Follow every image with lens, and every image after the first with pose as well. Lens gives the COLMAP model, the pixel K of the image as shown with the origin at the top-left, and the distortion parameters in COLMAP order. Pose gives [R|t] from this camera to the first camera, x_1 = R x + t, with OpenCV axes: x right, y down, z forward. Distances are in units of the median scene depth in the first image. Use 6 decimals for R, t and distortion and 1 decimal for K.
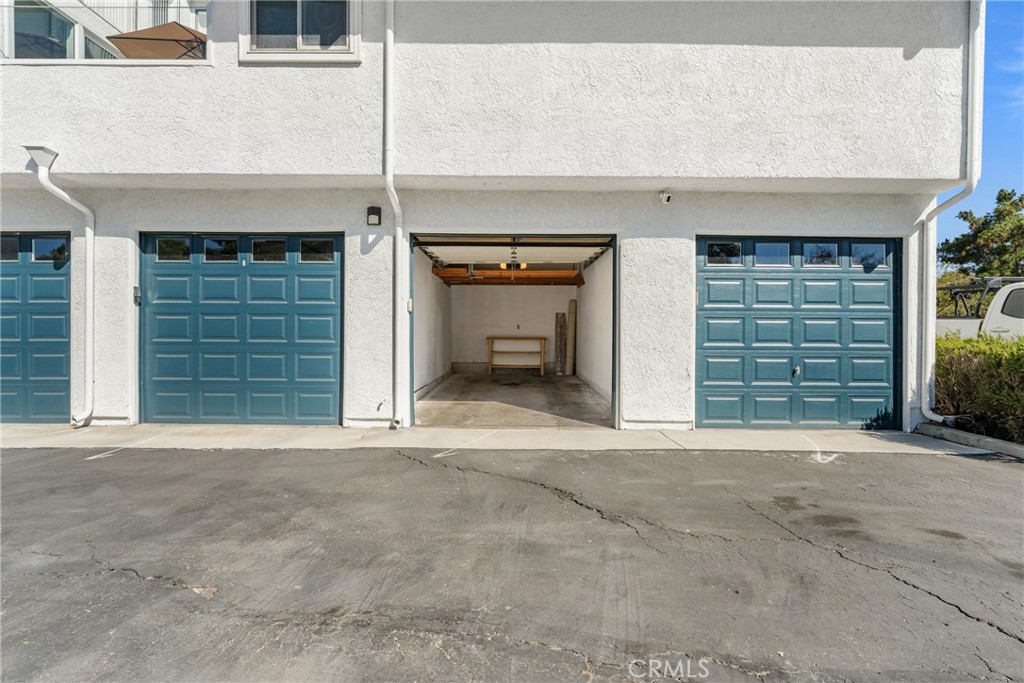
lens RADIAL K [[463.7, 0, 512.2], [0, 463.7, 335.4], [0, 0, 1]] dist [-0.005123, 0.002963]
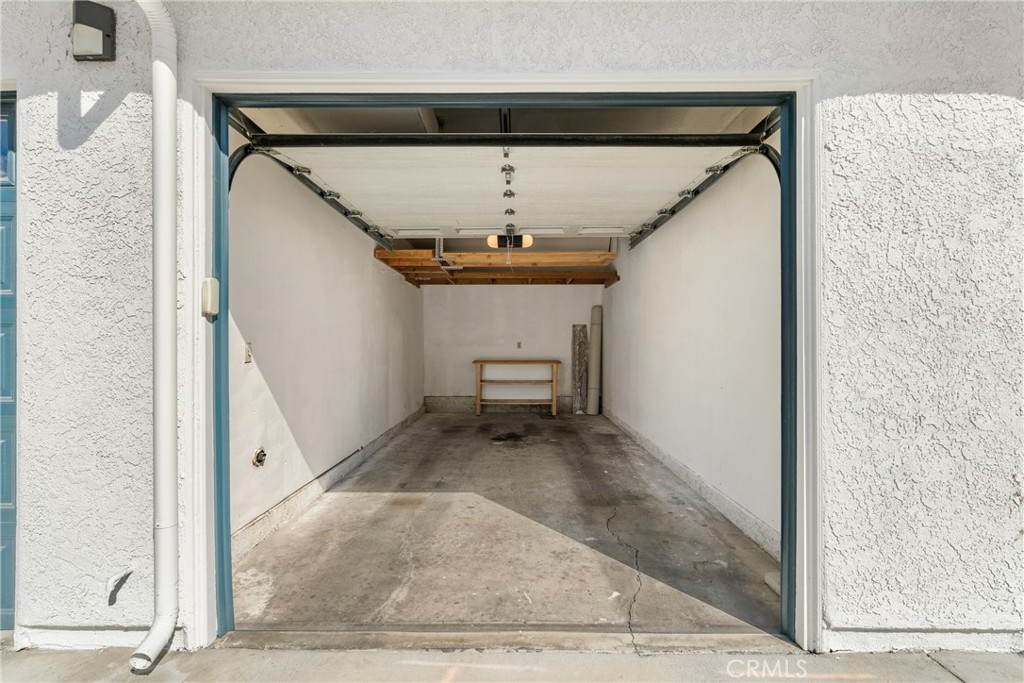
lens RADIAL K [[463.7, 0, 511.6], [0, 463.7, 344.0], [0, 0, 1]] dist [-0.005123, 0.002963]
pose [[0.999977, -0.006403, -0.002320, 0.003909], [0.006373, 0.999897, -0.012876, -0.011715], [0.002403, 0.012861, 0.999914, 0.326294]]
